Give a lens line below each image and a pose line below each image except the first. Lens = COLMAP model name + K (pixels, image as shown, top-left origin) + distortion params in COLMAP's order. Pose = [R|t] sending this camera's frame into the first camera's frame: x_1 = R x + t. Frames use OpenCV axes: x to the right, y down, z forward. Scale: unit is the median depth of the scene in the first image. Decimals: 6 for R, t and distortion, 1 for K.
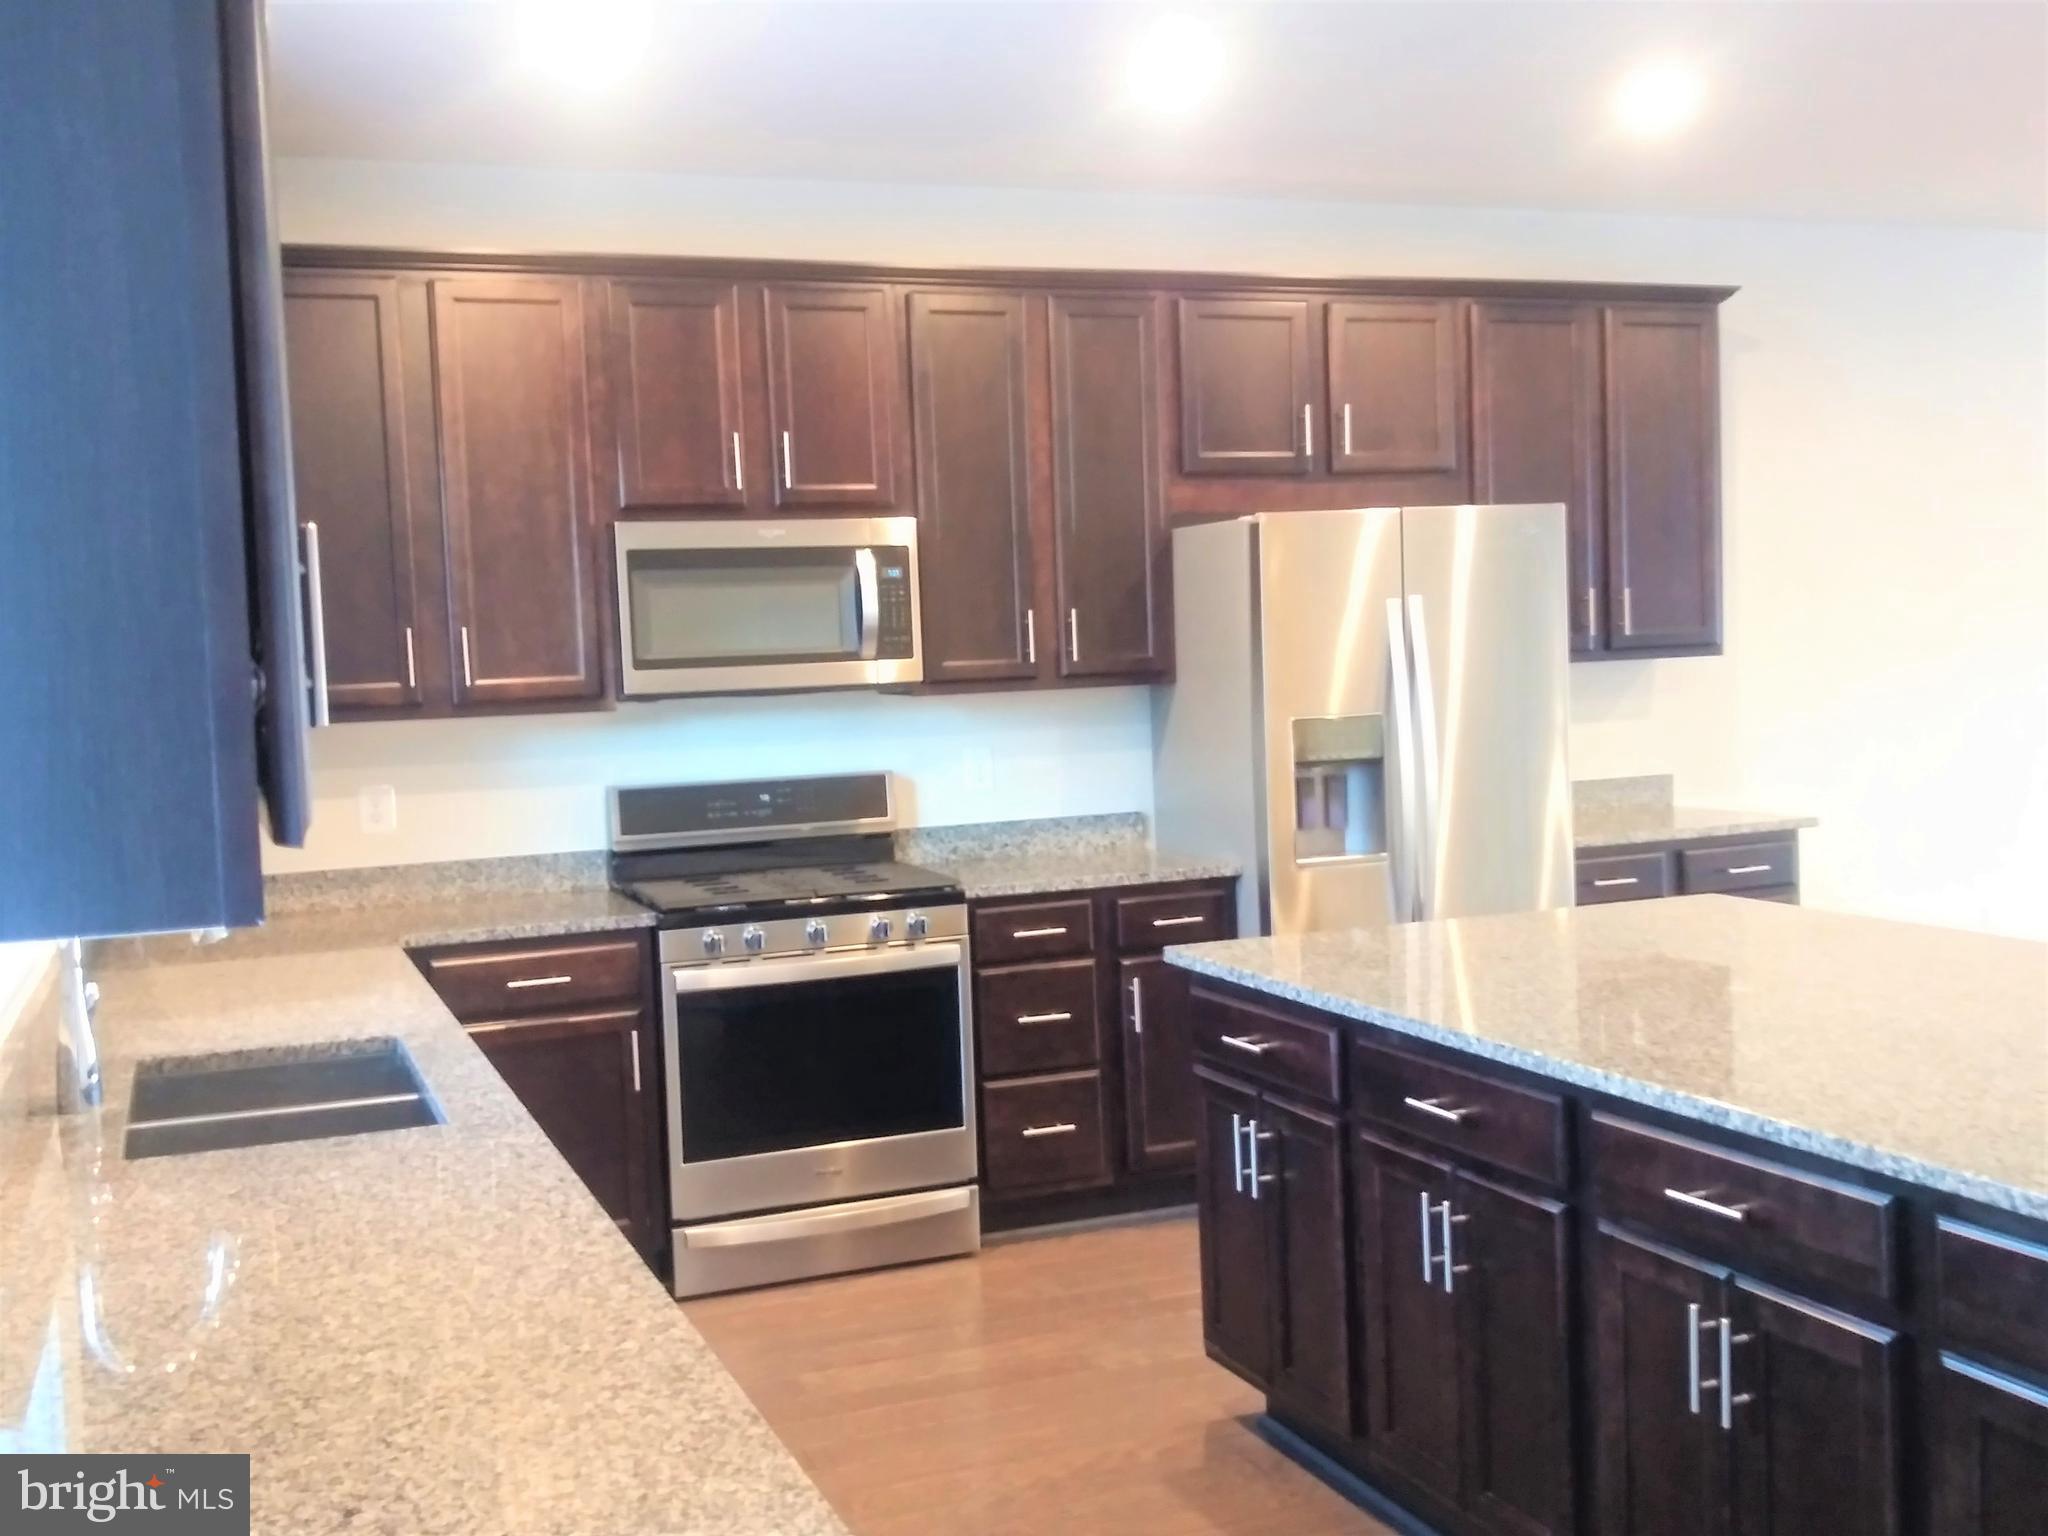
lens RADIAL K [[2076.9, 0, 1023.2], [0, 2076.9, 780.5], [0, 0, 1]] dist [0.161175, -0.417262]
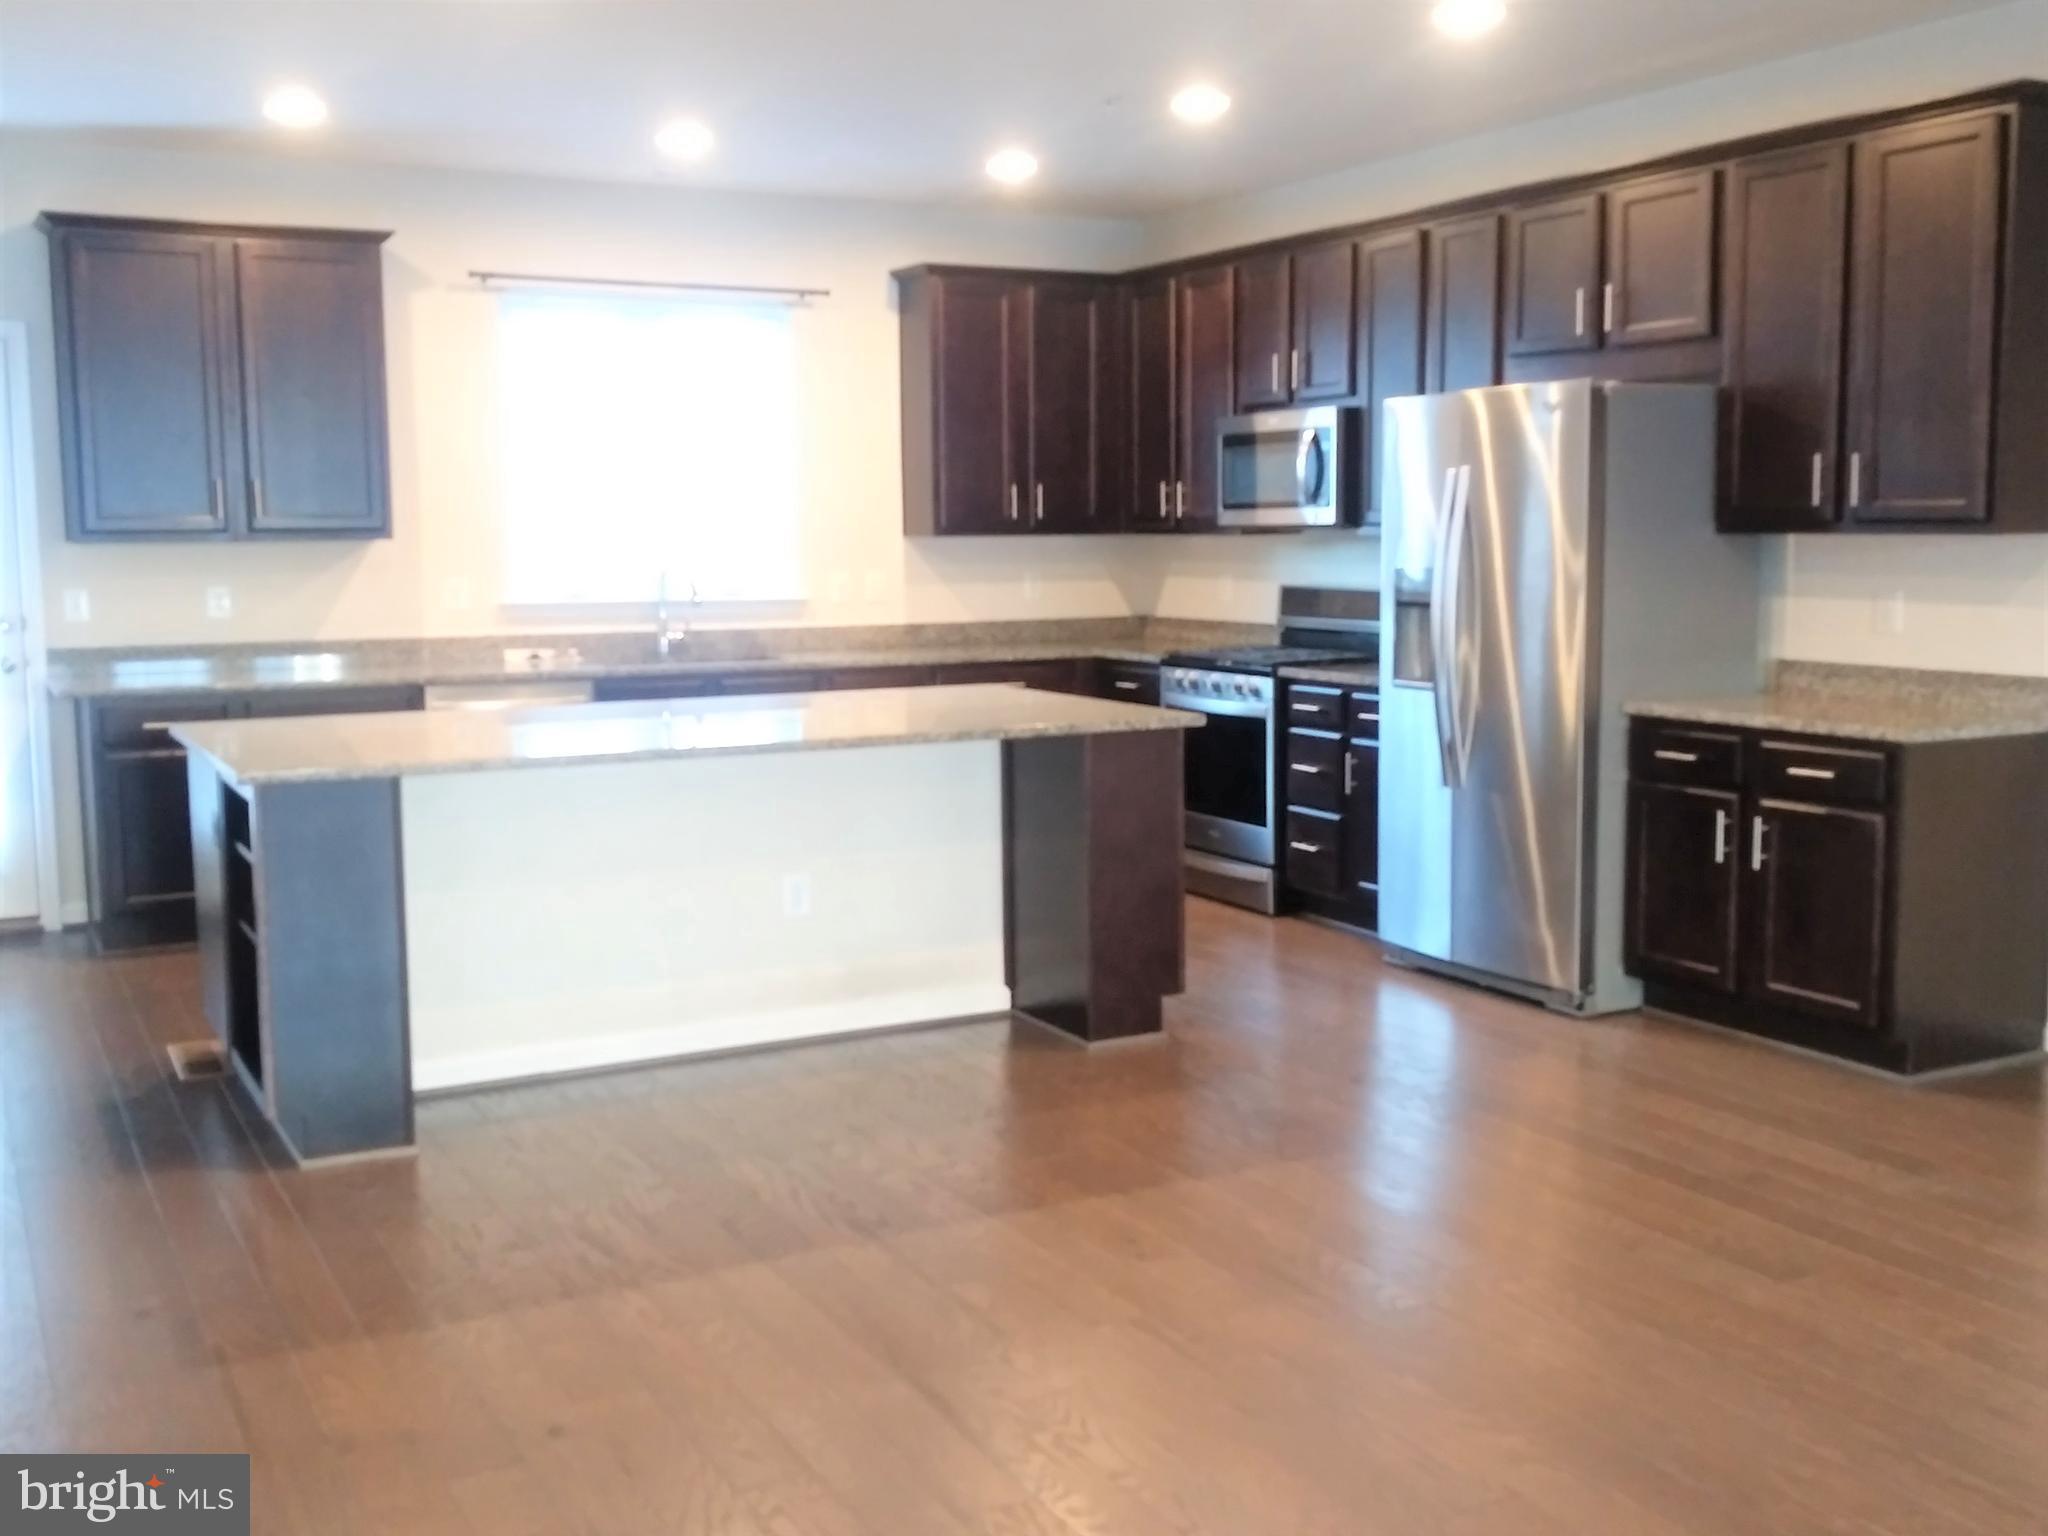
lens RADIAL K [[2076.9, 0, 1023.2], [0, 2076.9, 780.5], [0, 0, 1]] dist [0.161175, -0.417262]
pose [[0.118748, 0.161669, -0.979675, 1.361000], [-0.061776, 0.985947, 0.155216, -0.084440], [0.991001, 0.042088, 0.127066, 0.629242]]
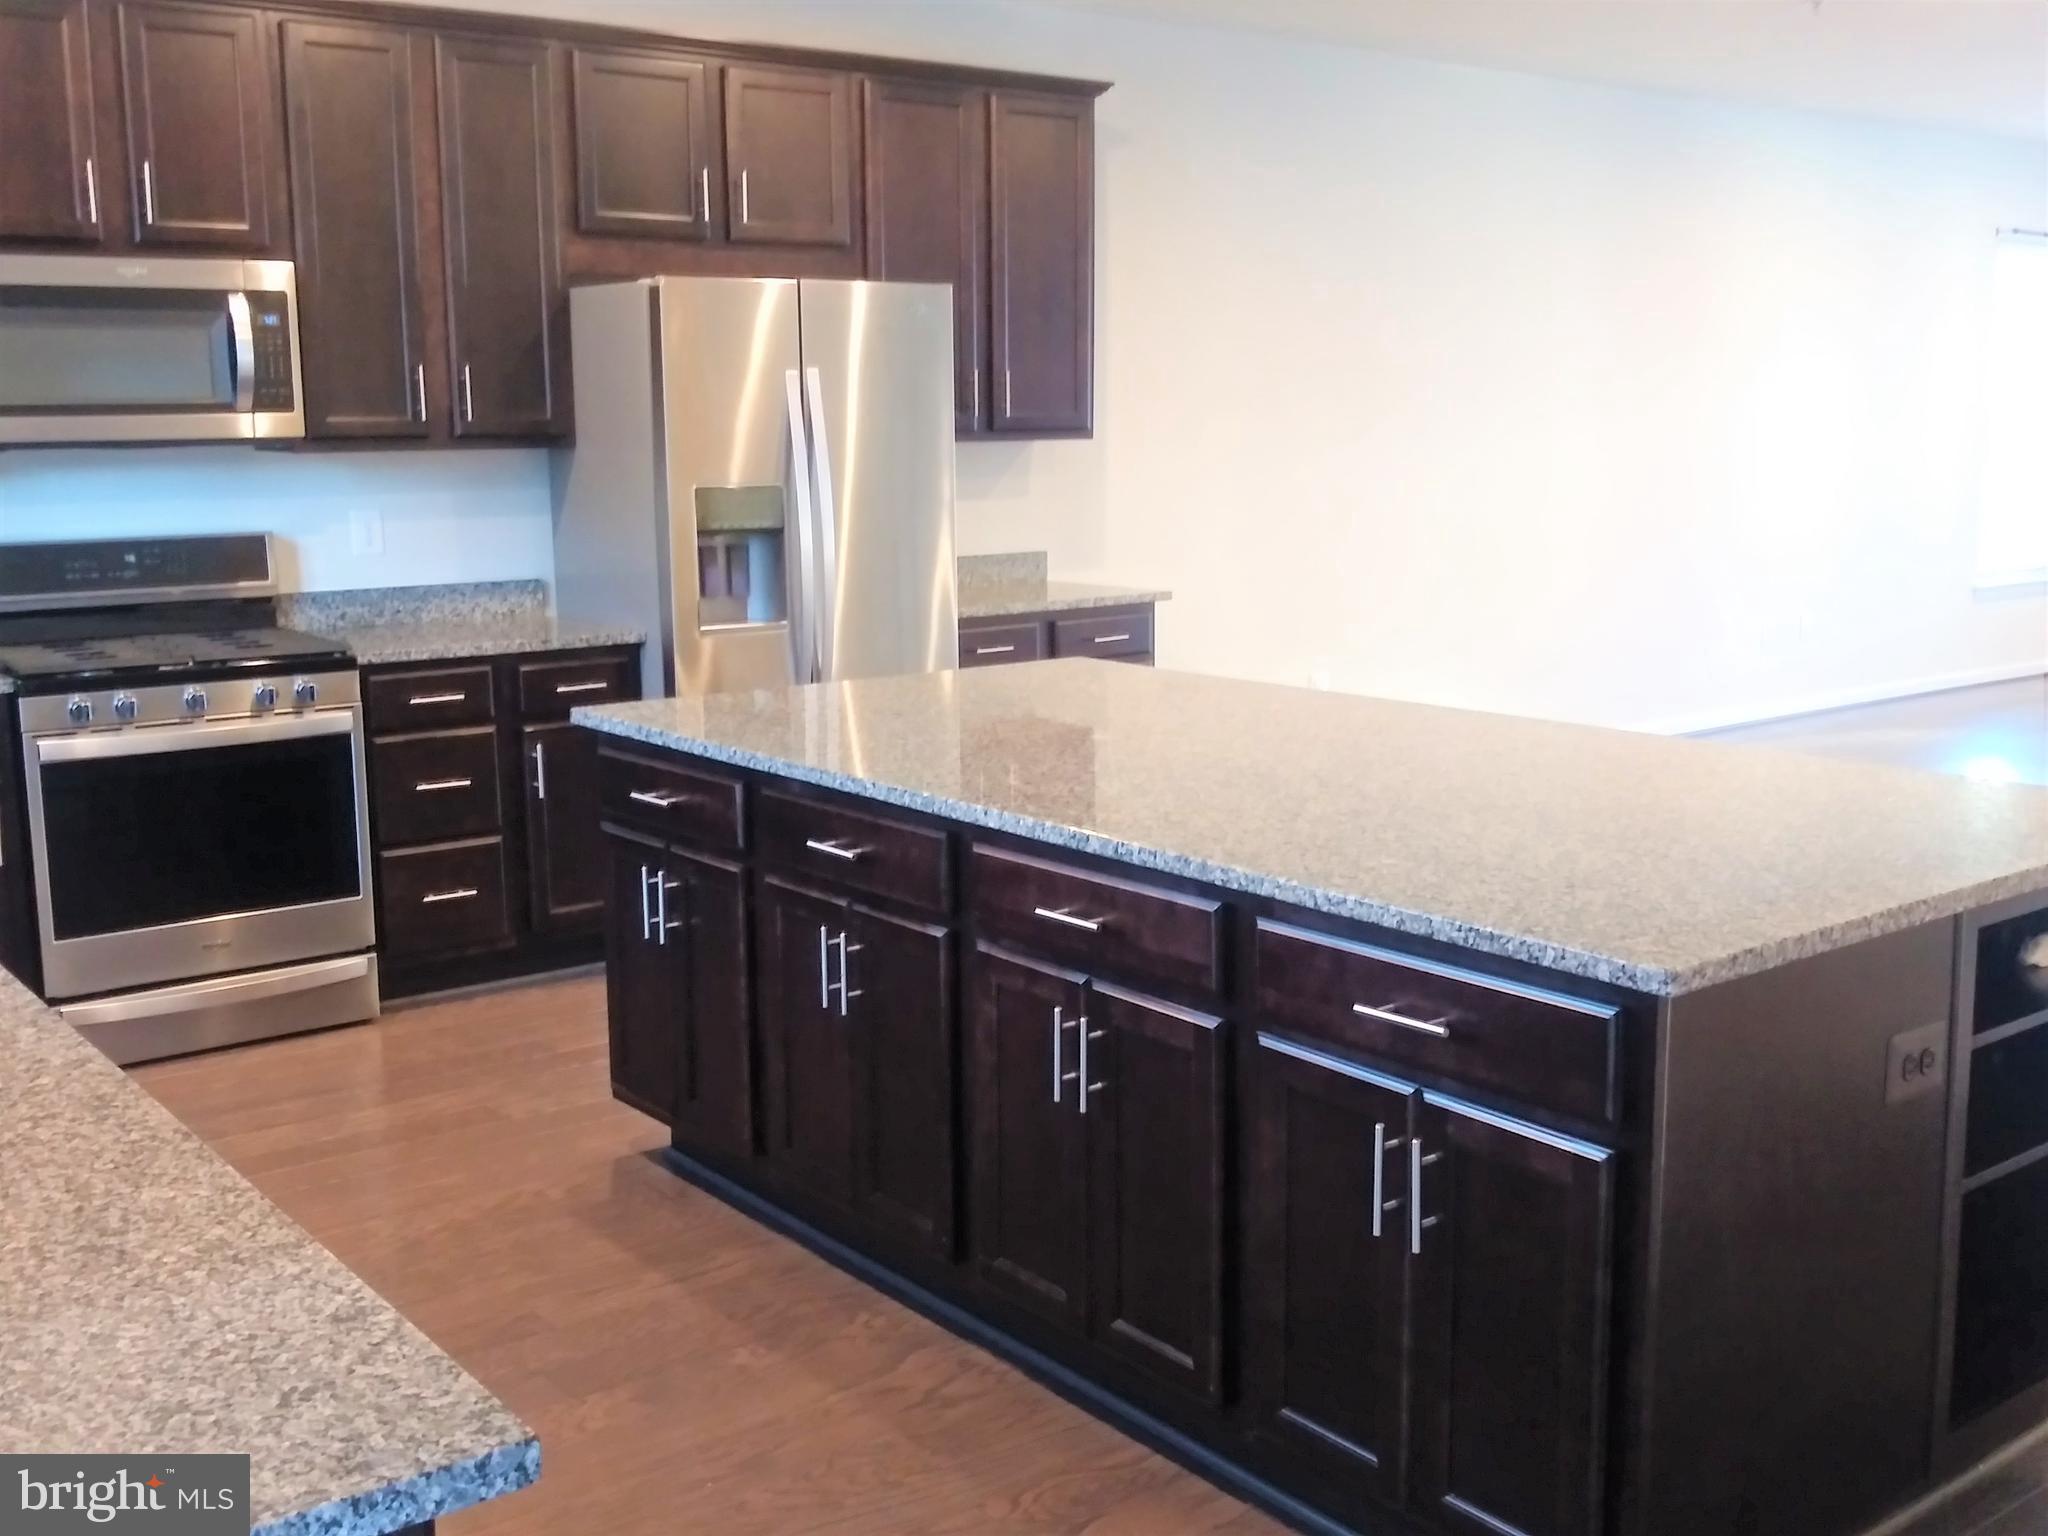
lens RADIAL K [[2064.6, 0, 999.0], [0, 2064.6, 774.4], [0, 0, 1]] dist [0.142227, -0.435703]
pose [[0.961850, -0.016118, 0.273102, -0.006075], [-0.012026, 0.994807, 0.101064, 0.005632], [-0.273313, -0.100493, 0.956662, -0.019589]]
